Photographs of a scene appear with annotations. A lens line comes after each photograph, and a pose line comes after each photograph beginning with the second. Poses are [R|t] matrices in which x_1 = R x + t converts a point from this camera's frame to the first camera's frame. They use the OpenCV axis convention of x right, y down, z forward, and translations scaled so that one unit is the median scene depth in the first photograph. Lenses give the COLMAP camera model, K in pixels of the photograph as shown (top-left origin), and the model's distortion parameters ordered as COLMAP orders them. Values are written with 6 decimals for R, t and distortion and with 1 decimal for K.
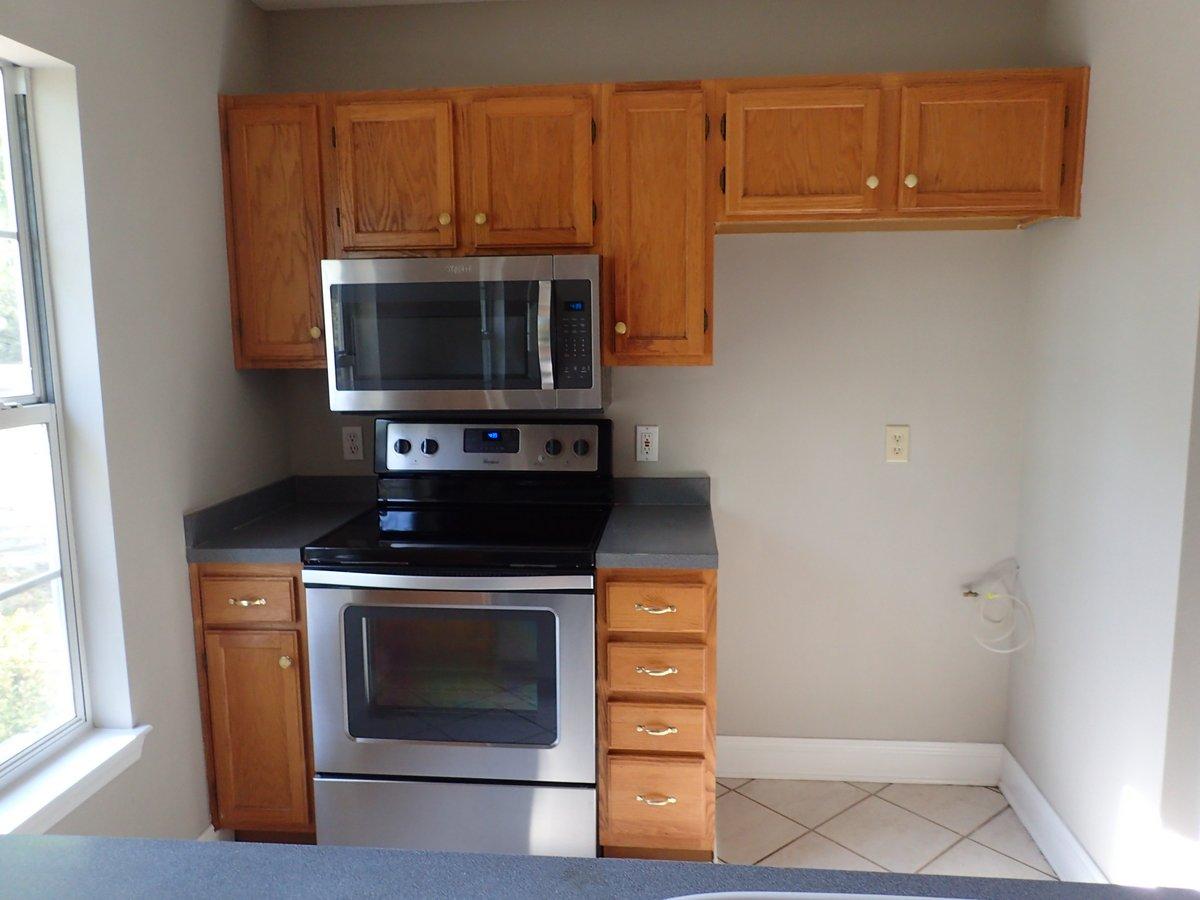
lens RADIAL K [[896.4, 0, 600.0], [0, 896.4, 450.0], [0, 0, 1]] dist [0.011035, 0.002922]
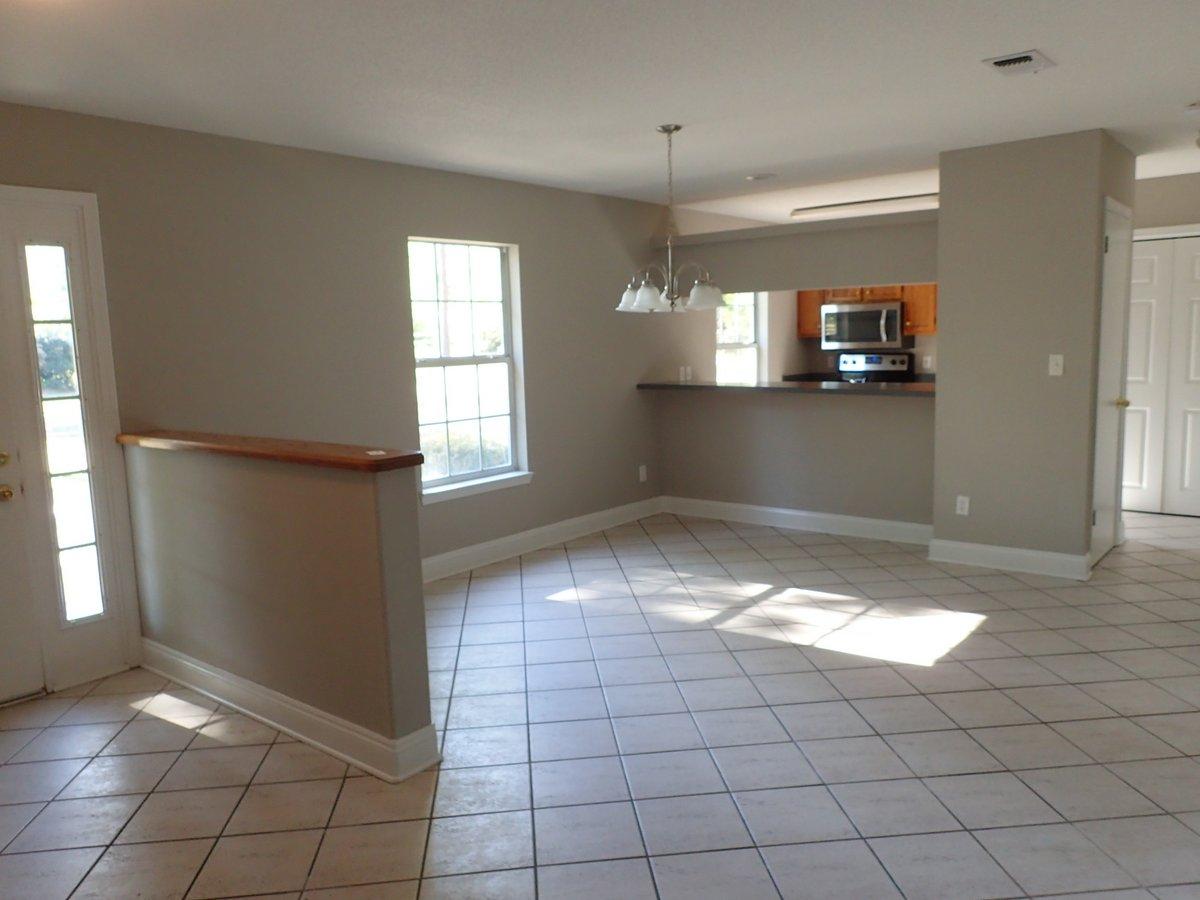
lens RADIAL K [[896.4, 0, 600.0], [0, 896.4, 450.0], [0, 0, 1]] dist [0.011035, 0.002922]
pose [[0.826837, 0.057531, -0.559492, 0.950531], [-0.053497, 0.998289, 0.023591, 0.308800], [0.559892, 0.010426, 0.828500, -2.348251]]
